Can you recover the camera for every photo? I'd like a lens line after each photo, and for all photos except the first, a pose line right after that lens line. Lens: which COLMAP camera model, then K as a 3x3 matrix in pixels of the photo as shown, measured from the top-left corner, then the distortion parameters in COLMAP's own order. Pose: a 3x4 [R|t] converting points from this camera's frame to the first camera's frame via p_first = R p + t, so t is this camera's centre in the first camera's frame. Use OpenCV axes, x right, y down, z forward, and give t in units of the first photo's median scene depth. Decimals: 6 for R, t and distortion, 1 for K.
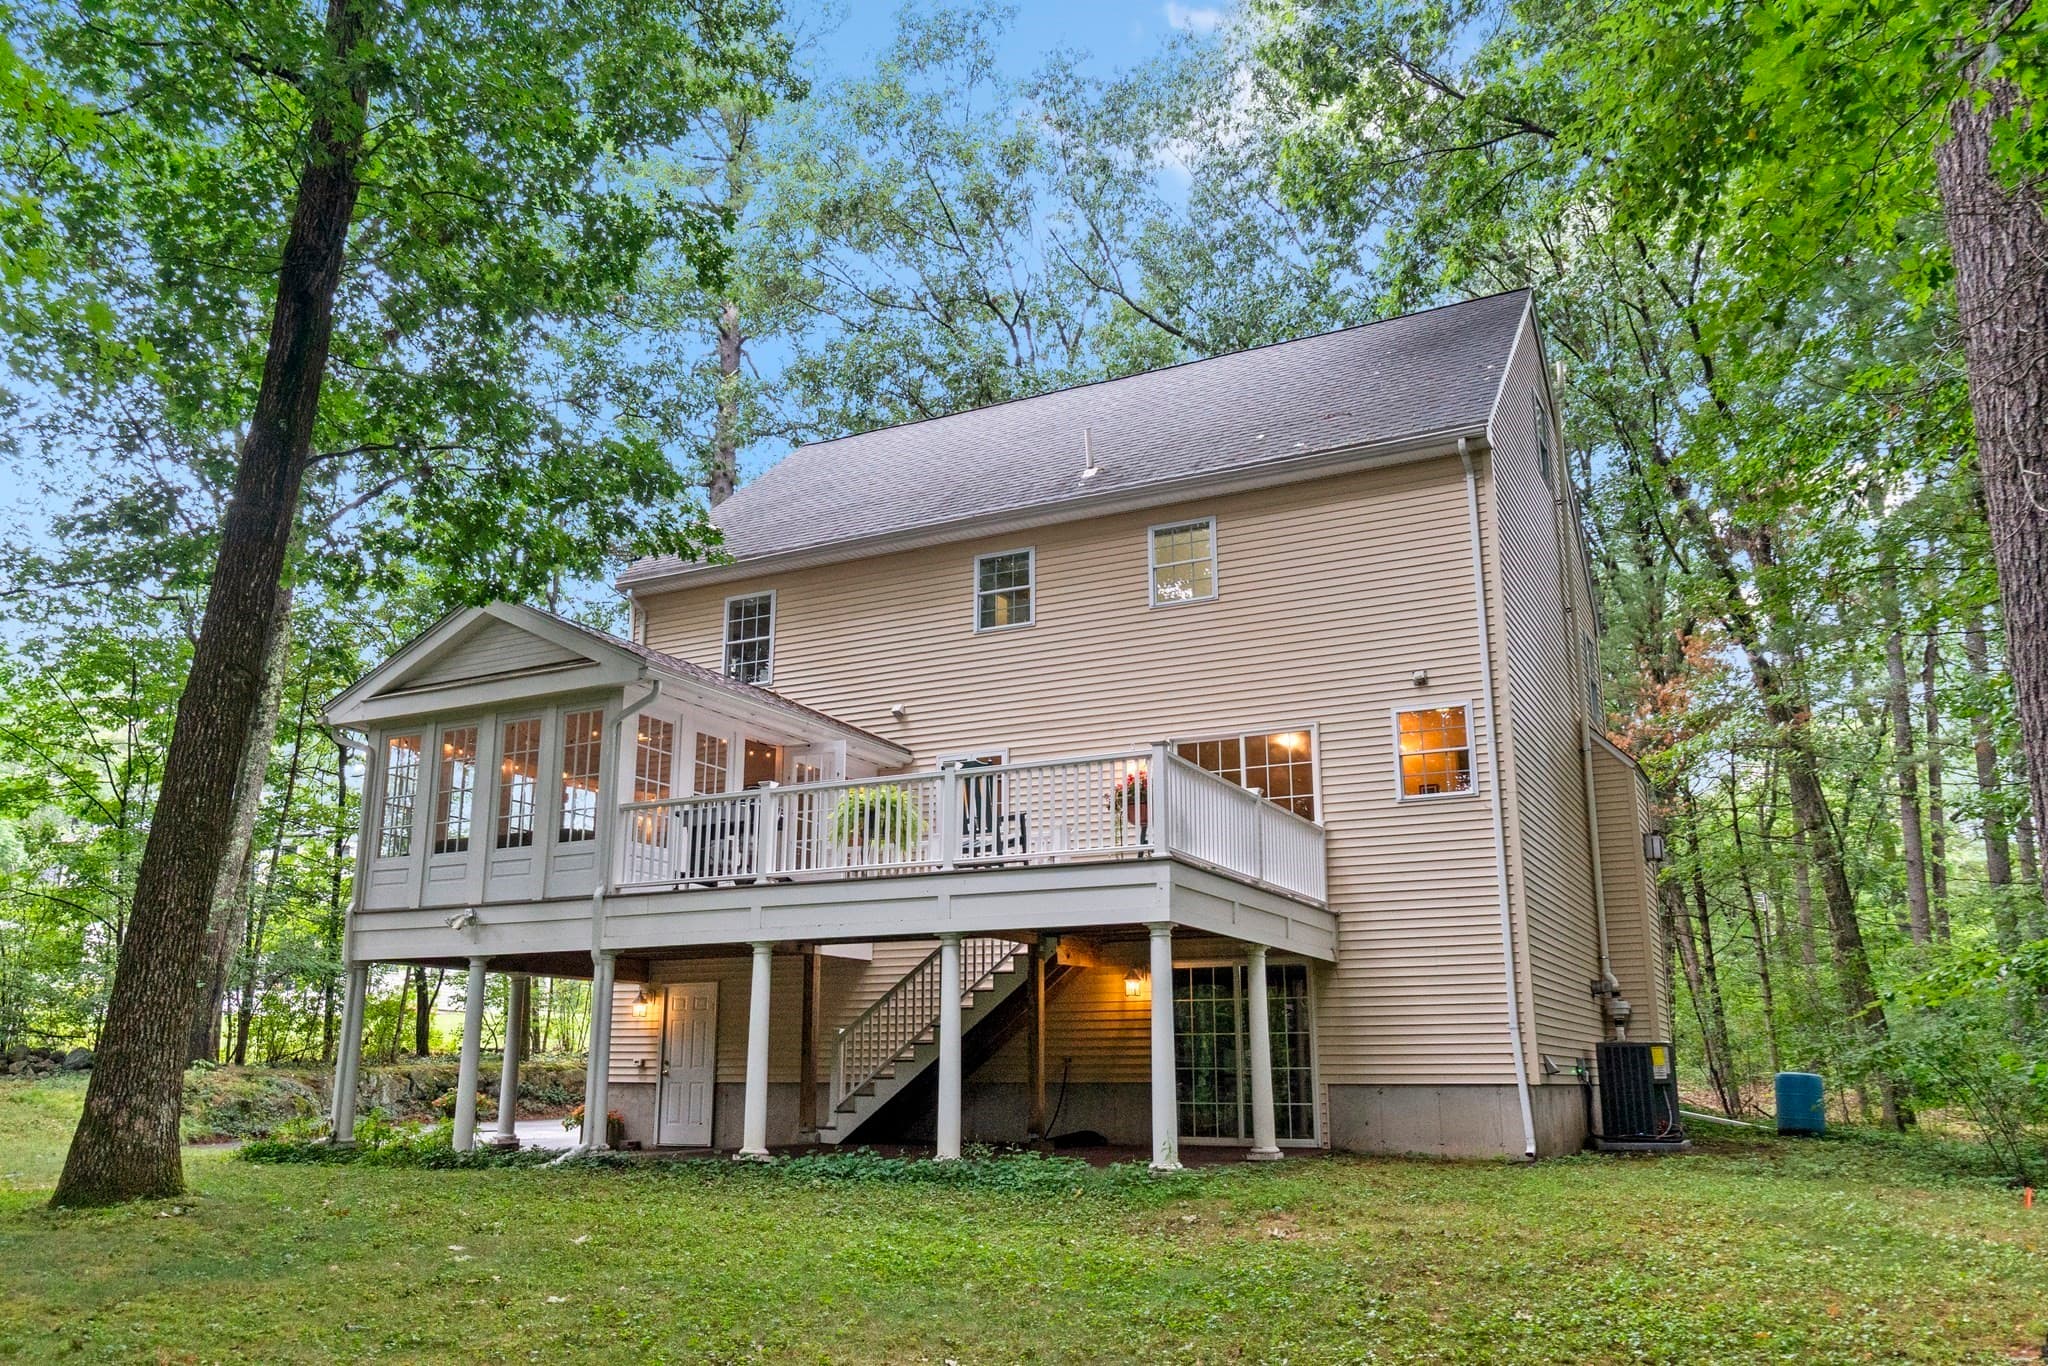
lens RADIAL K [[1542.3, 0, 1006.7], [0, 1542.3, 670.6], [0, 0, 1]] dist [-0.002528, -0.005319]
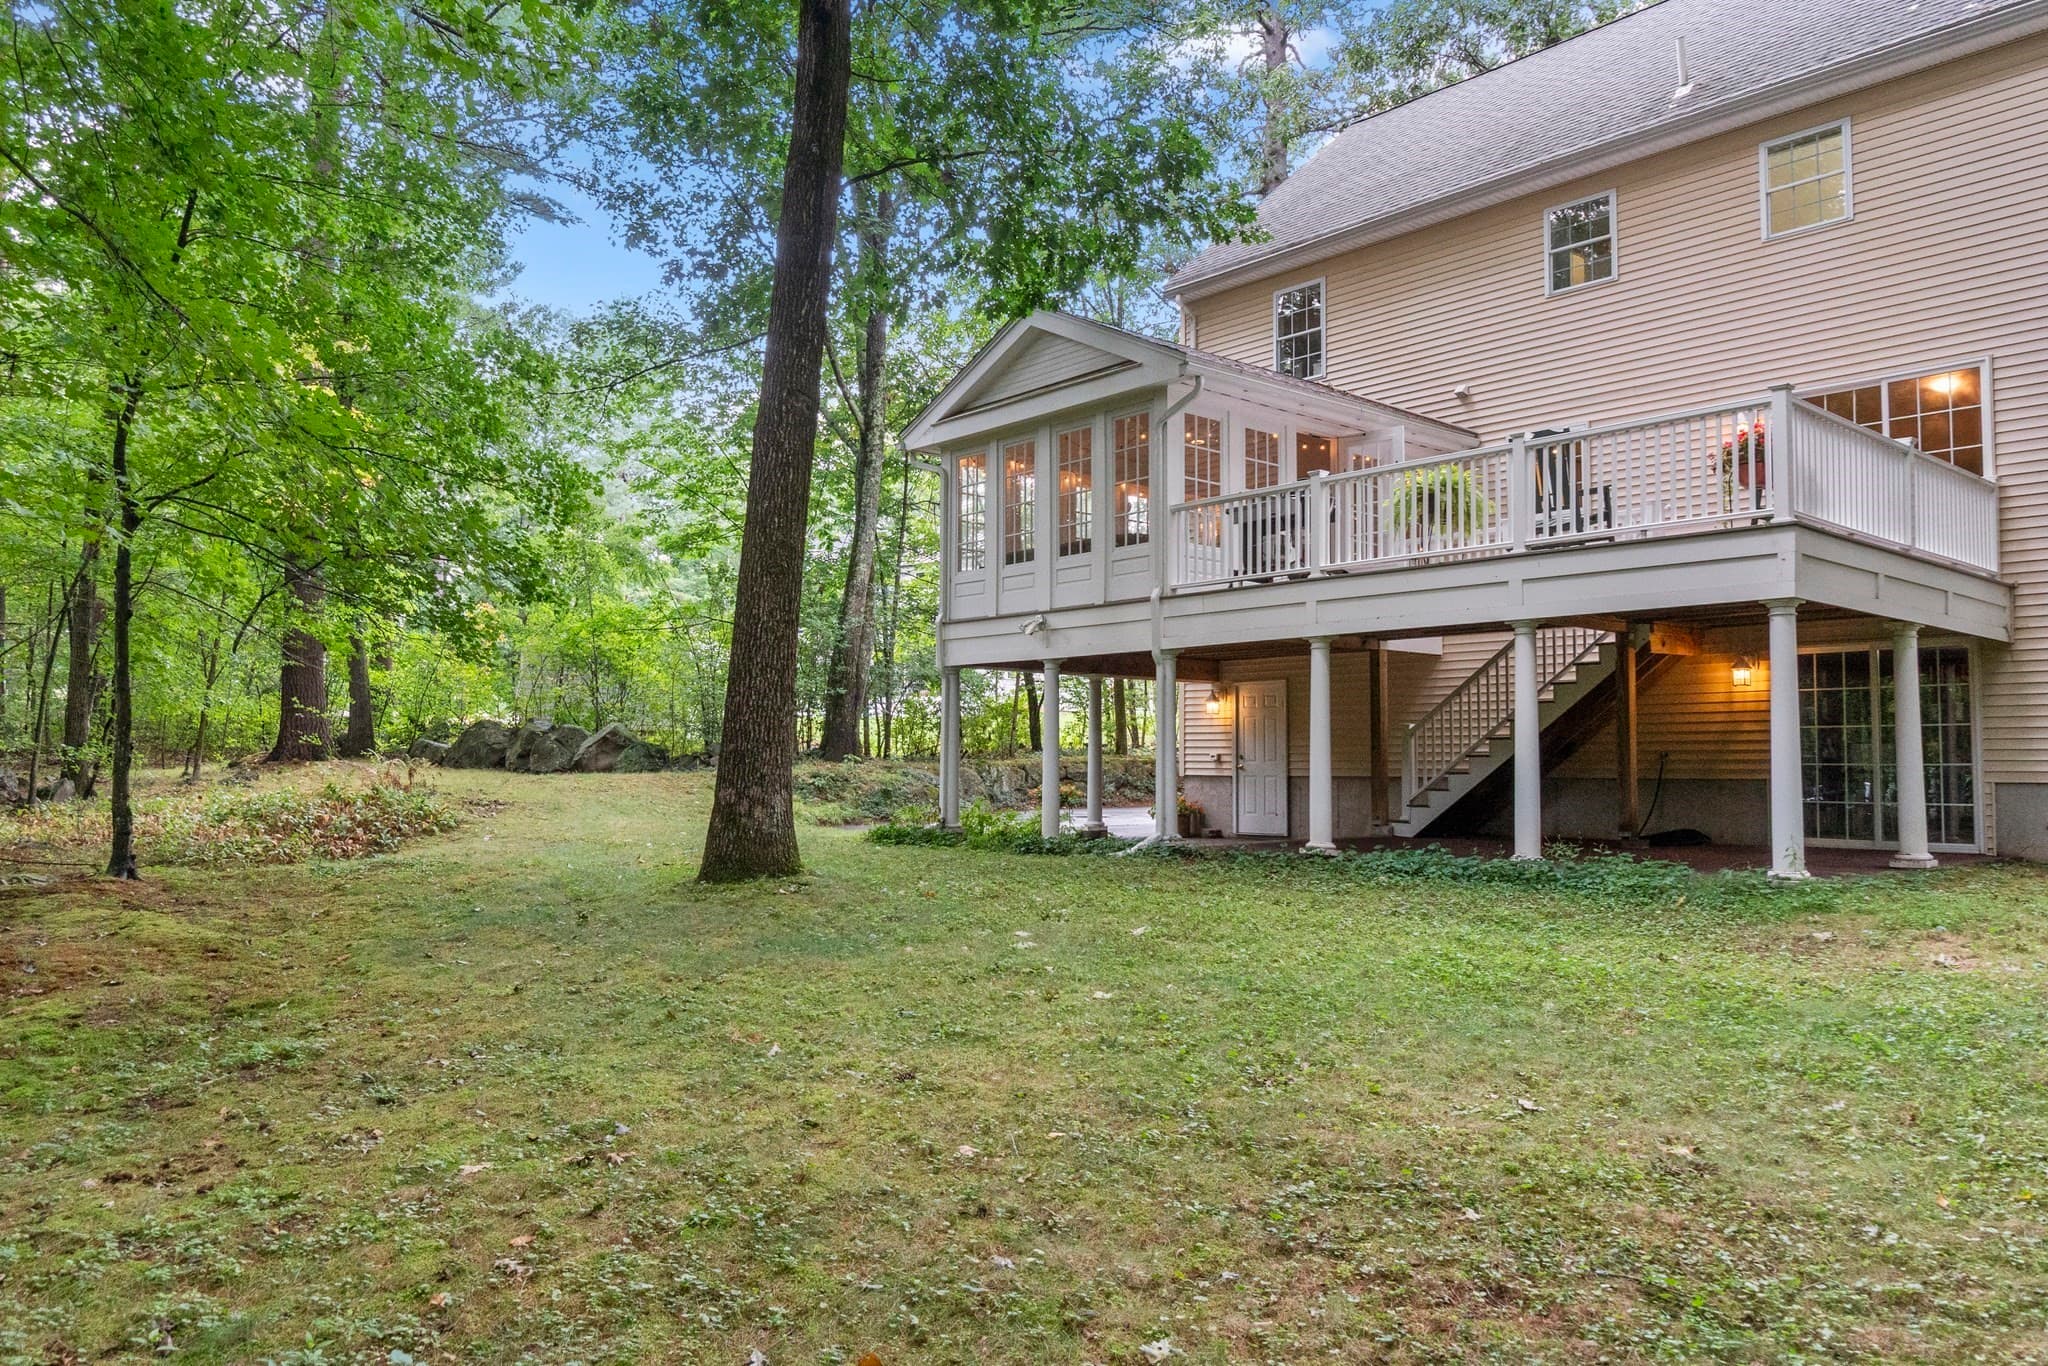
lens RADIAL K [[1450.8, 0, 1024.0], [0, 1450.8, 683.0], [0, 0, 1]] dist [-0.007787, -0.002257]
pose [[0.930528, -0.017782, -0.365788, 0.001173], [0.089857, 0.979374, 0.180977, 0.020676], [0.355025, -0.201273, 0.912933, 0.088198]]
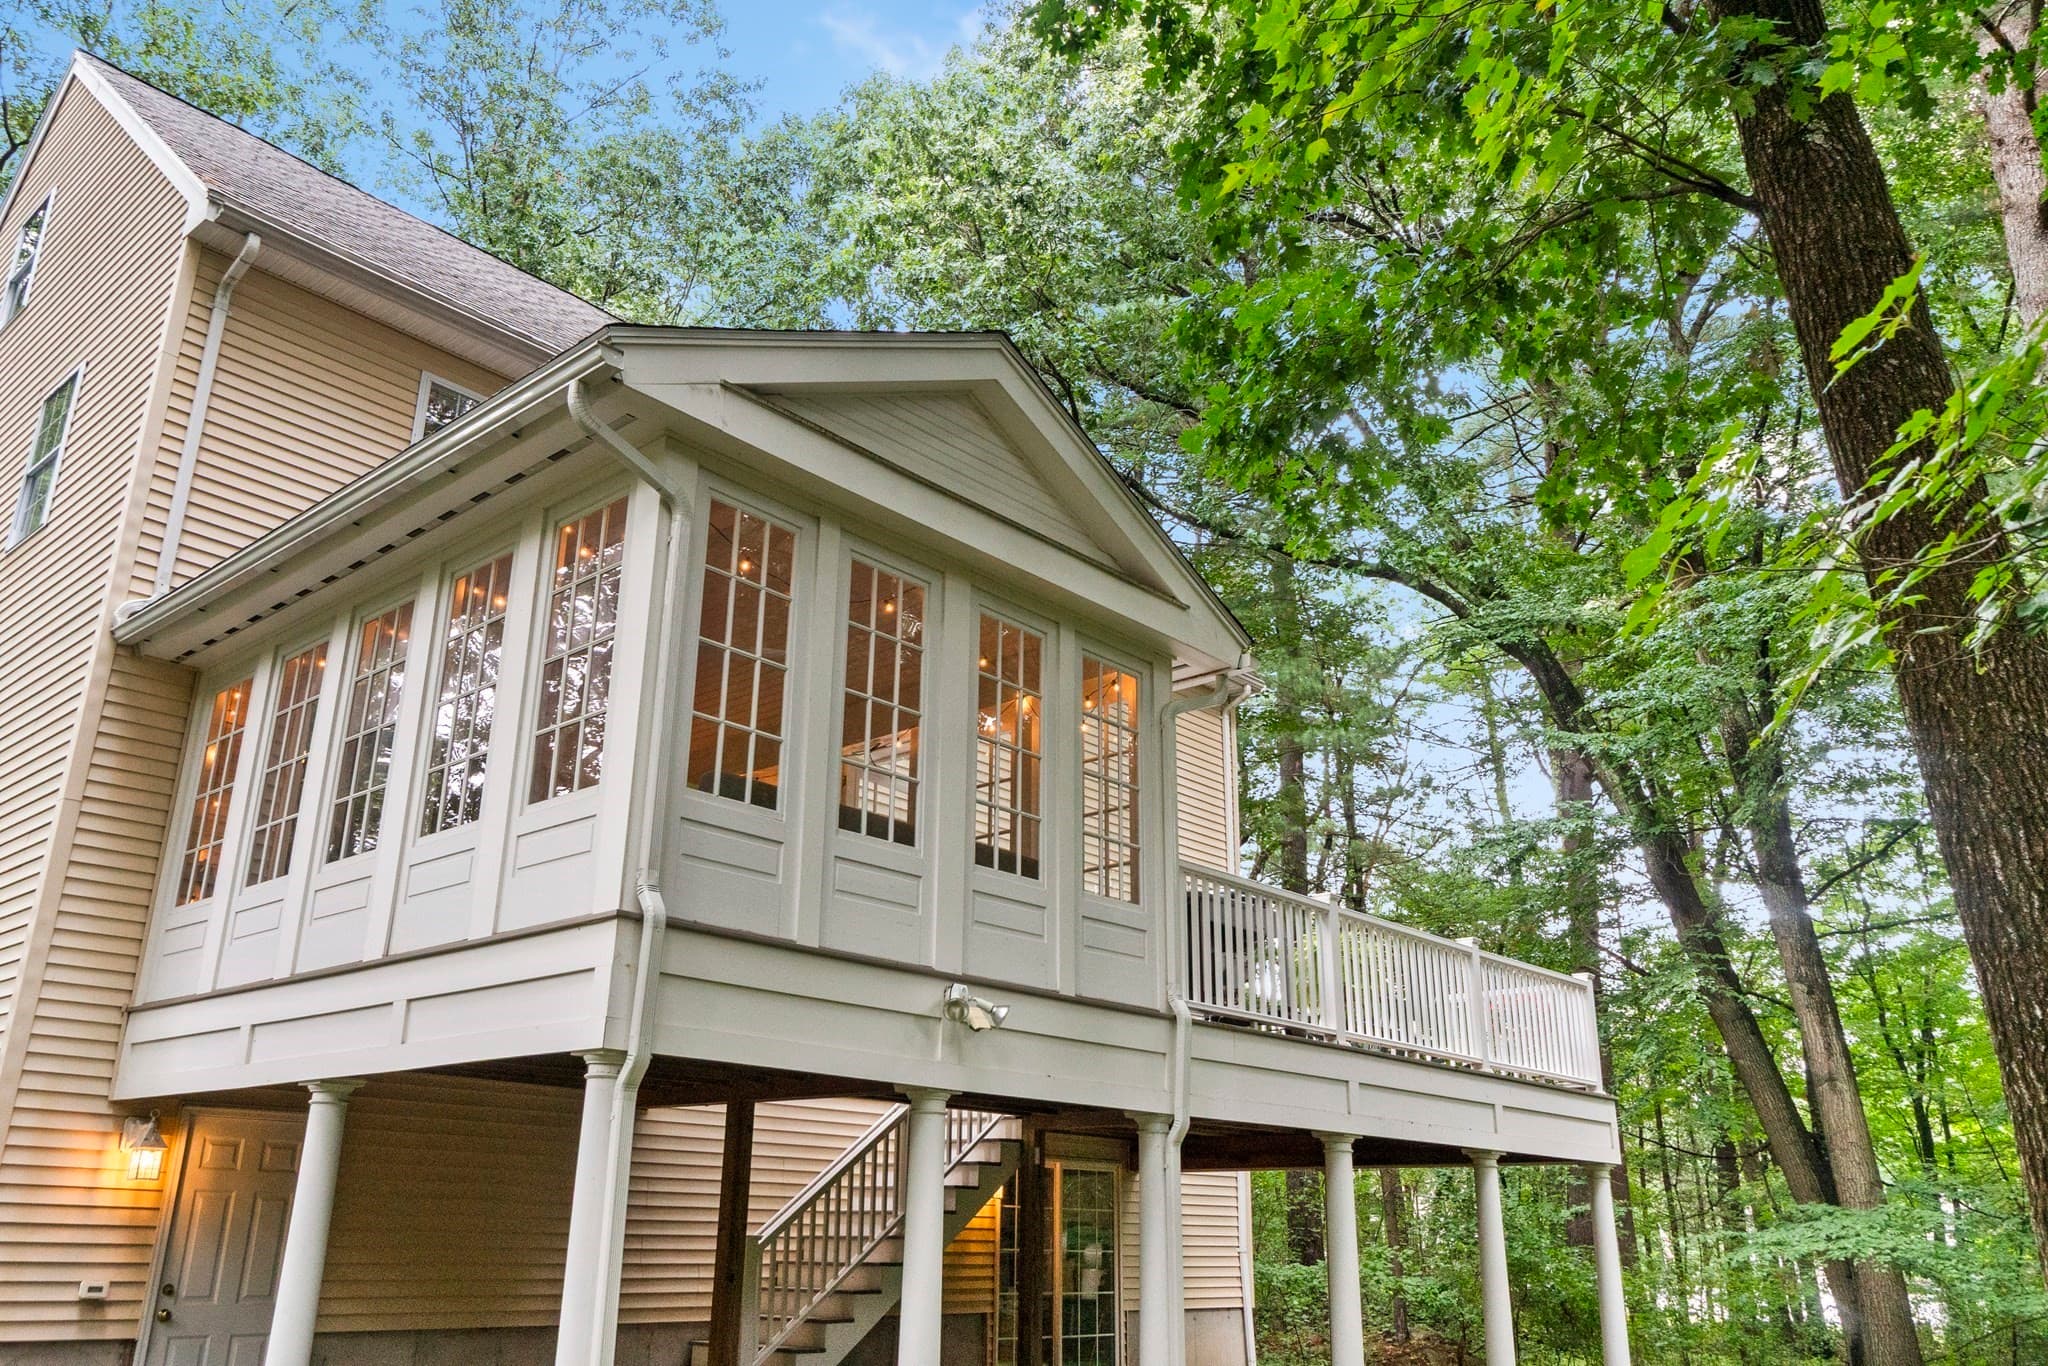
lens RADIAL K [[1542.3, 0, 1006.7], [0, 1542.3, 670.6], [0, 0, 1]] dist [-0.002528, -0.005319]
pose [[0.255793, 0.331187, 0.908232, -0.780867], [-0.266207, 0.927296, -0.263164, 0.183300], [-0.929357, -0.174462, 0.325360, 0.855240]]
